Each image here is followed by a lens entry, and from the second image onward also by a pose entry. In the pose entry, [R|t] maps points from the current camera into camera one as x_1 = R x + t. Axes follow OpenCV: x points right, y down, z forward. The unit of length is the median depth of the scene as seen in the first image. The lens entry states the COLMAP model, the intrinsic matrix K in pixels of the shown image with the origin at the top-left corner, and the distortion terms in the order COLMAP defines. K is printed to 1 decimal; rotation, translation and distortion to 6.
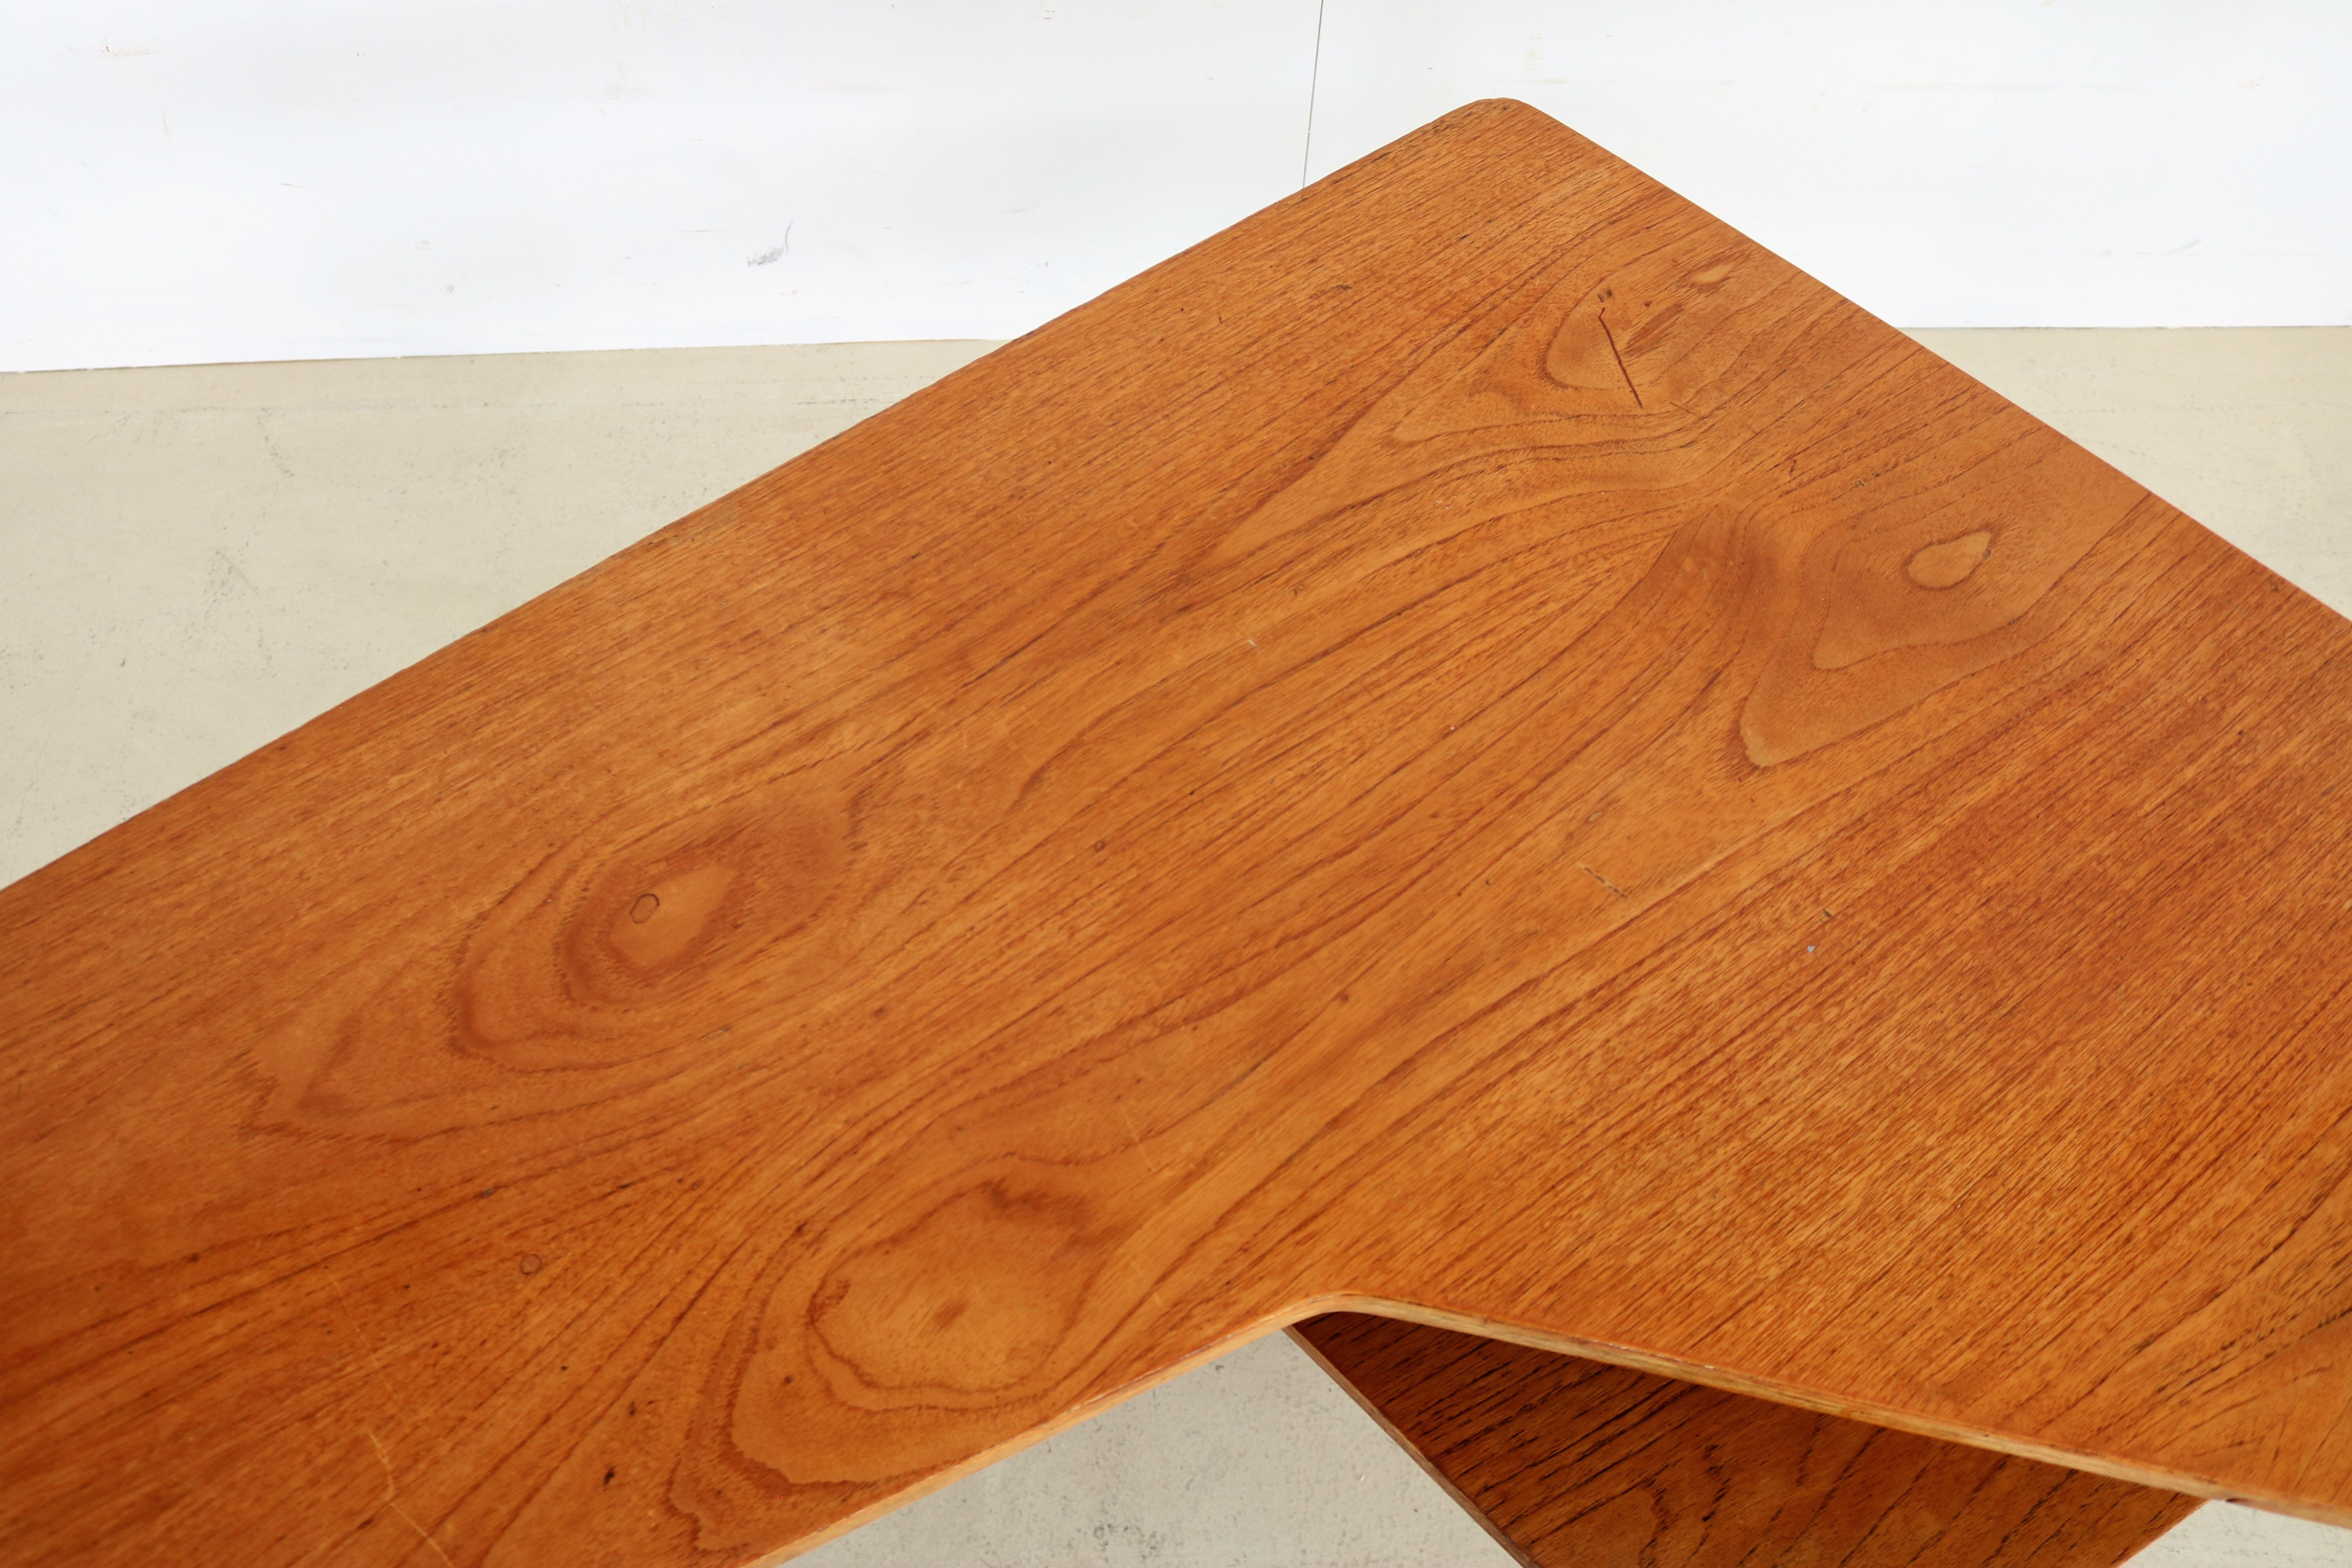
lens RADIAL K [[2135.8, 0, 1153.1], [0, 2135.8, 780.0], [0, 0, 1]] dist [-0.098433, 0.000000]
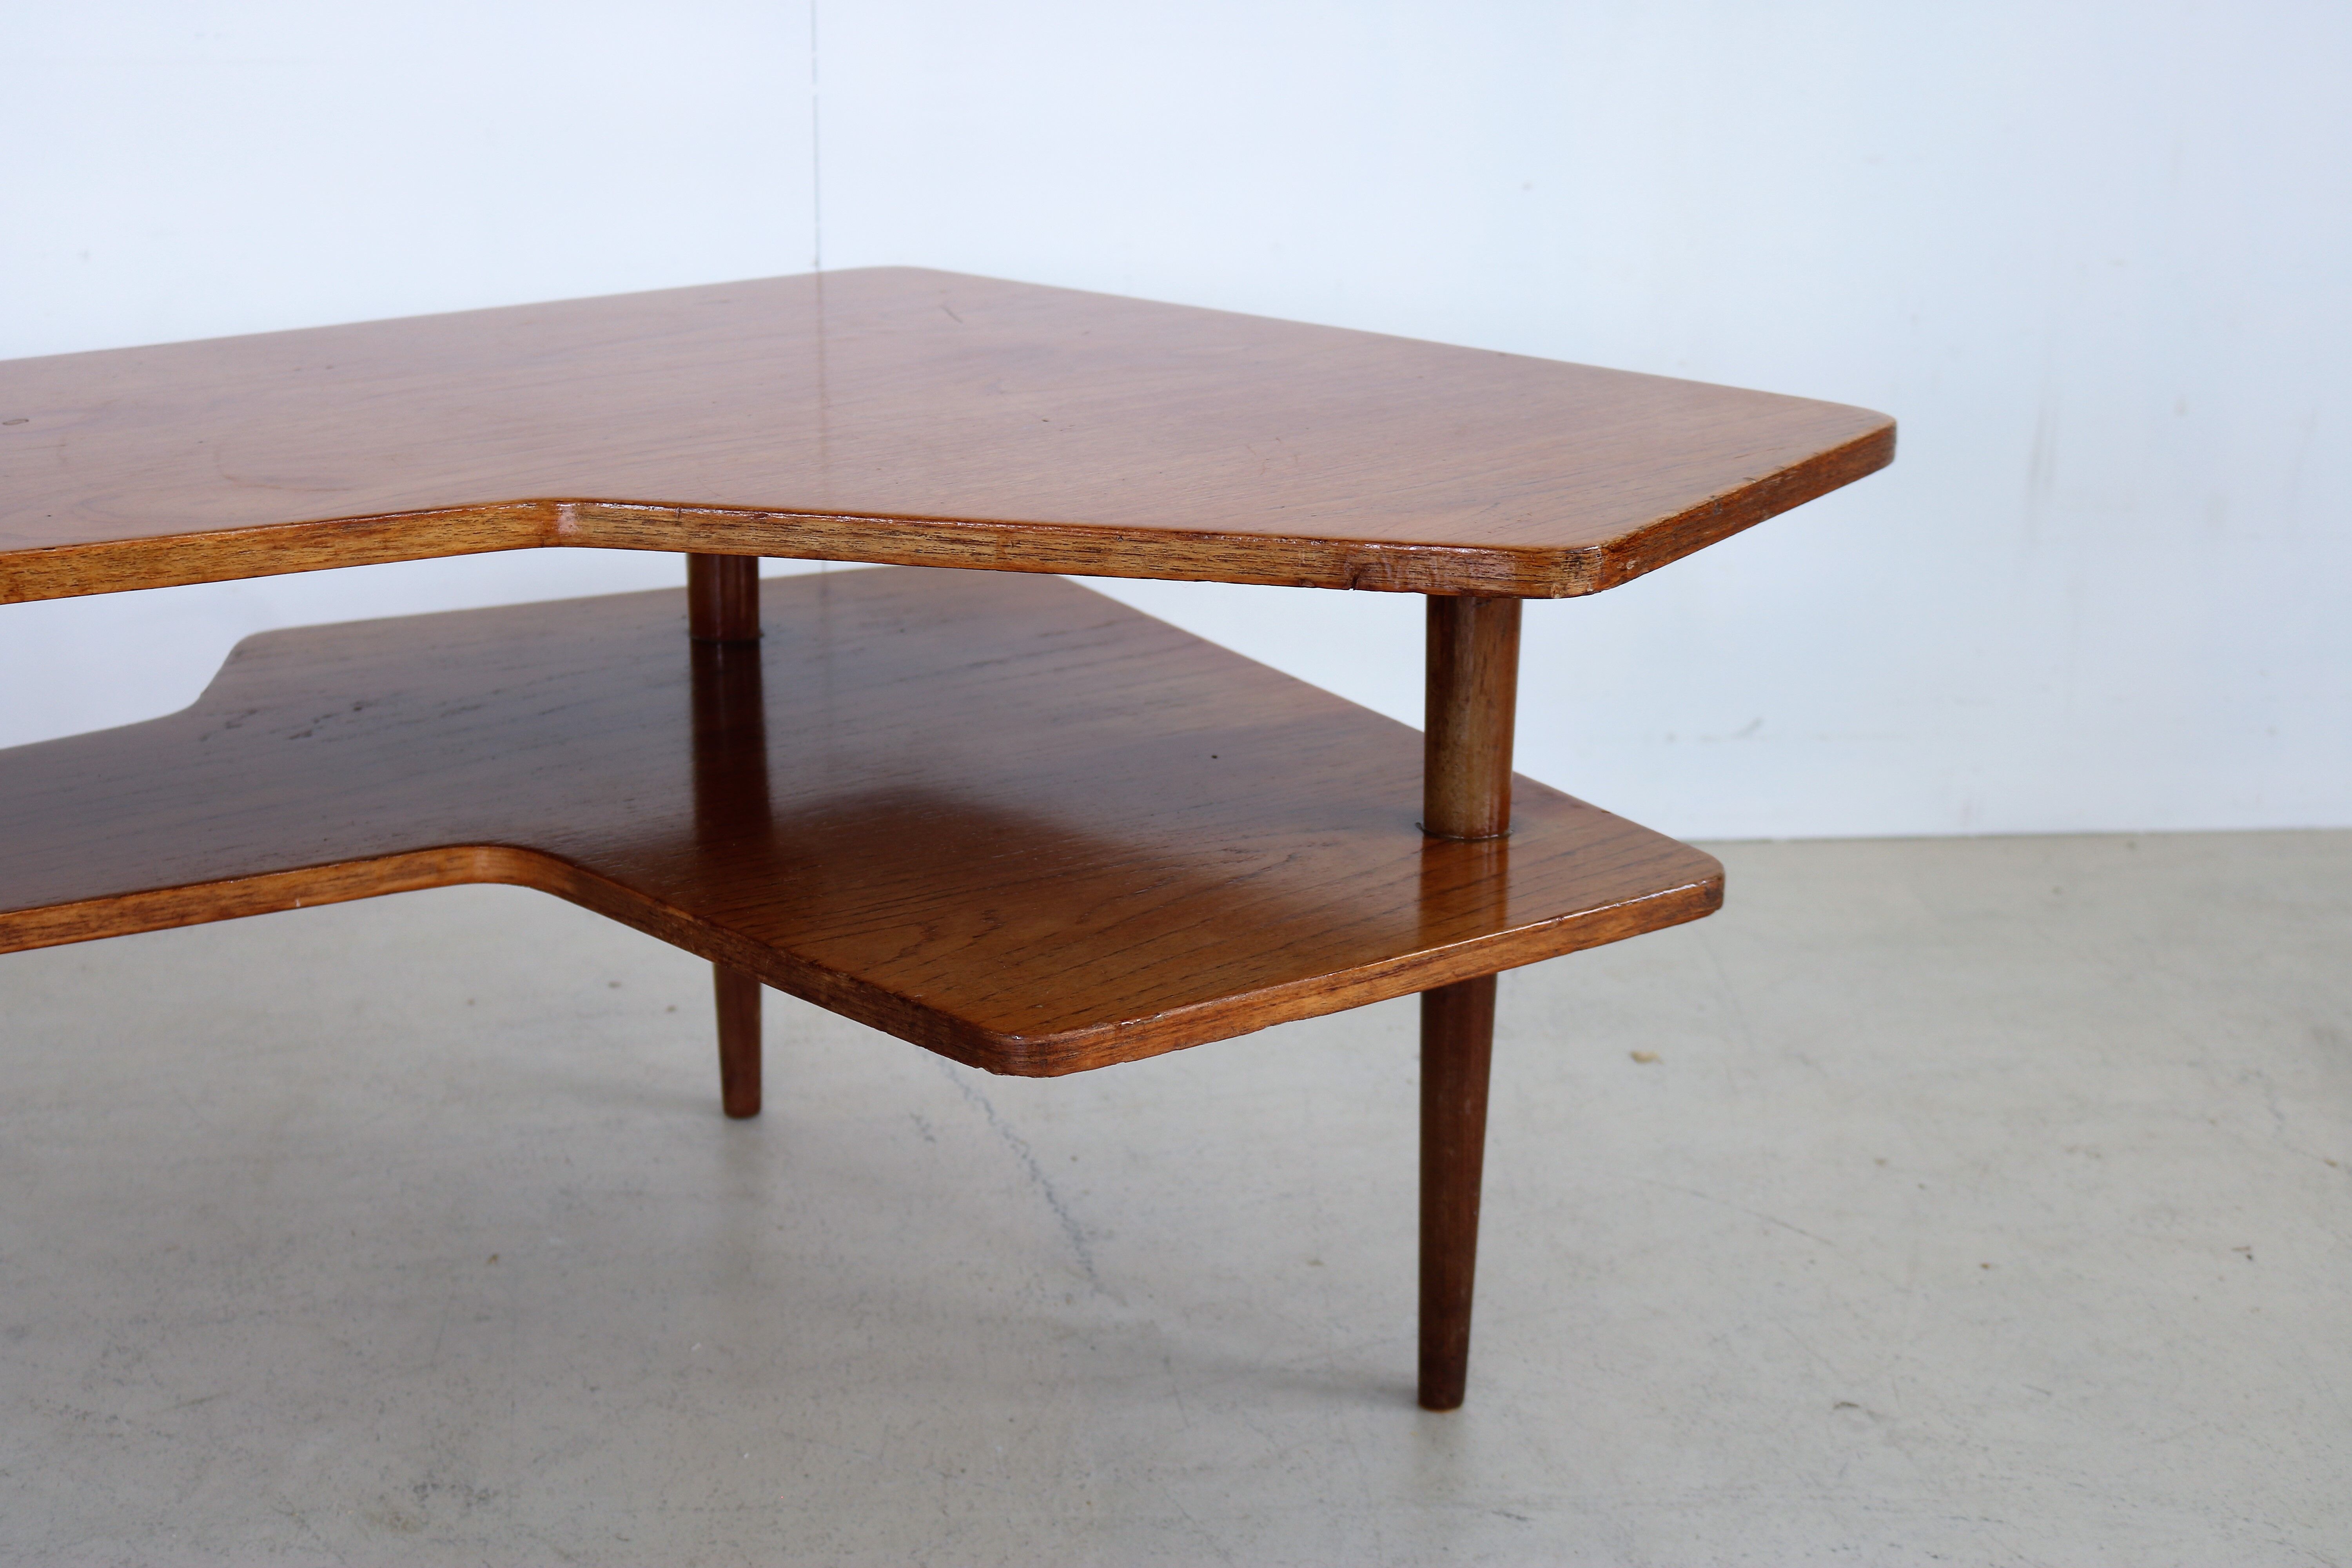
lens RADIAL K [[3021.0, 0, 1157.5], [0, 3021.0, 780.0], [0, 0, 1]] dist [-0.069849, 0.000000]
pose [[0.999052, -0.022660, 0.037182, 0.315446], [0.041360, 0.760815, -0.647649, 1.281987], [-0.013613, 0.648573, 0.761031, -0.120664]]
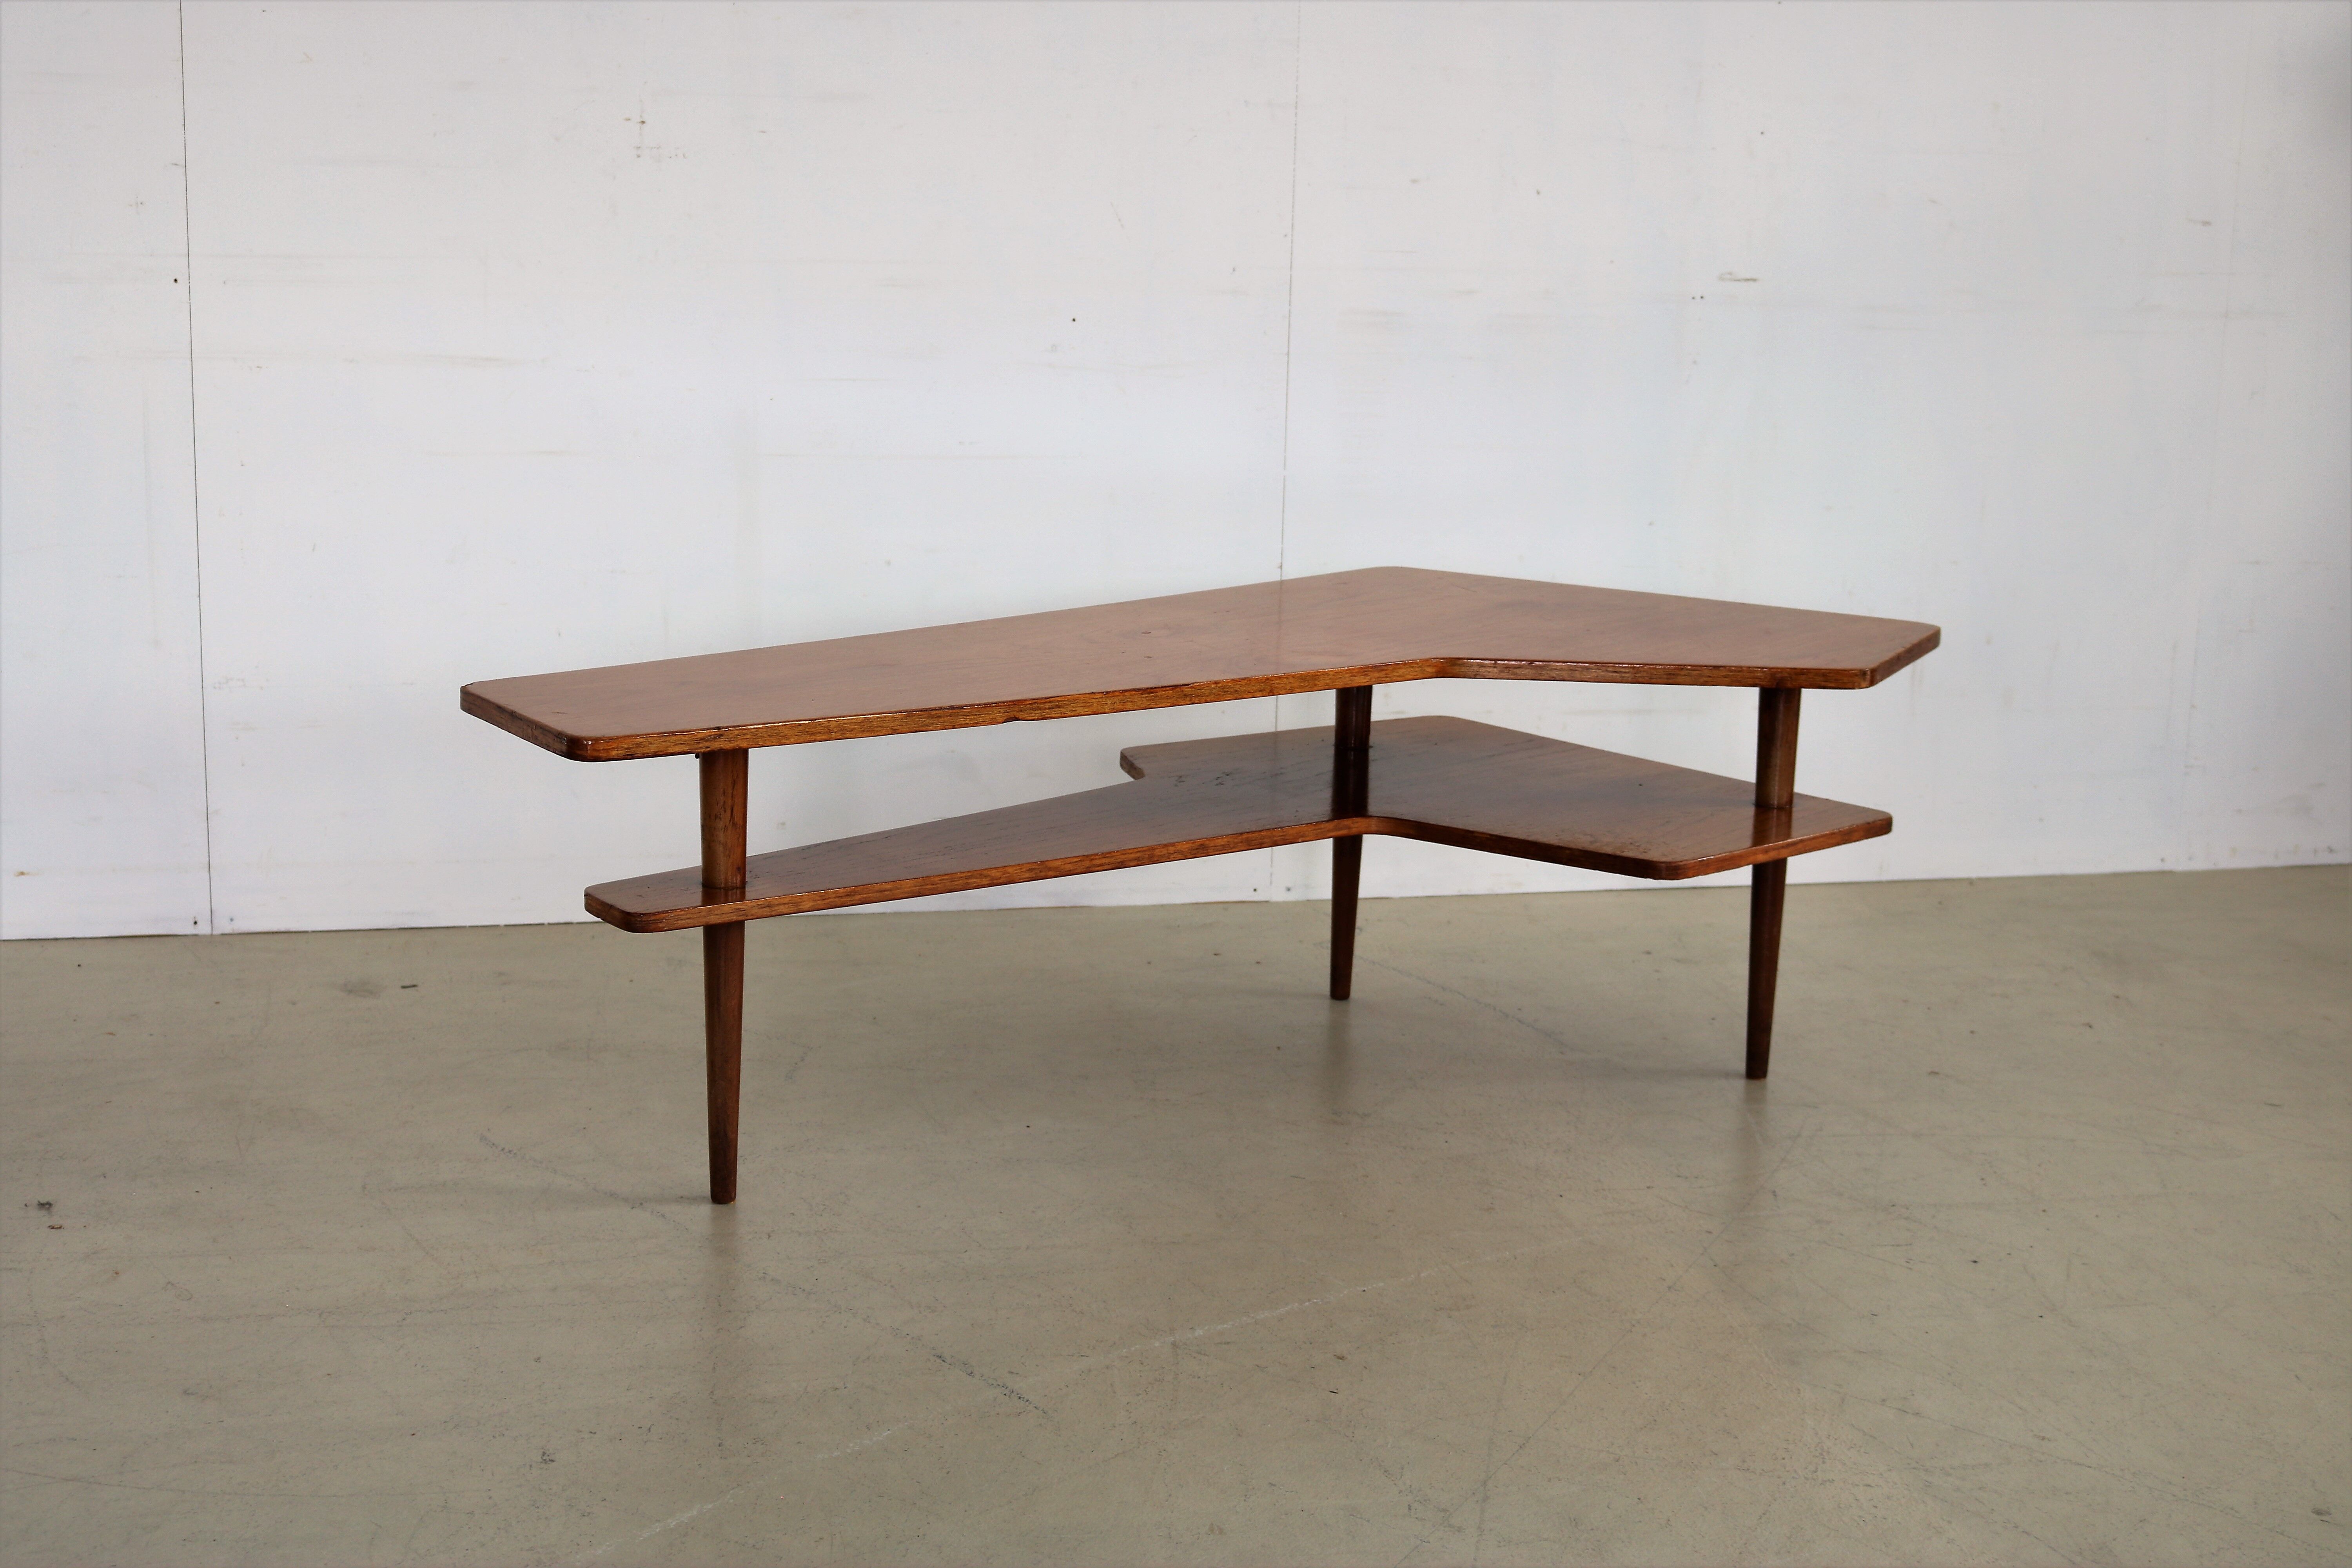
lens RADIAL K [[3041.0, 0, 1182.8], [0, 3041.0, 782.5], [0, 0, 1]] dist [-0.070914, 0.000000]
pose [[0.981553, -0.035591, 0.187851, -0.888741], [0.160556, 0.686905, -0.708790, 2.783512], [-0.103809, 0.725875, 0.679948, -1.366365]]
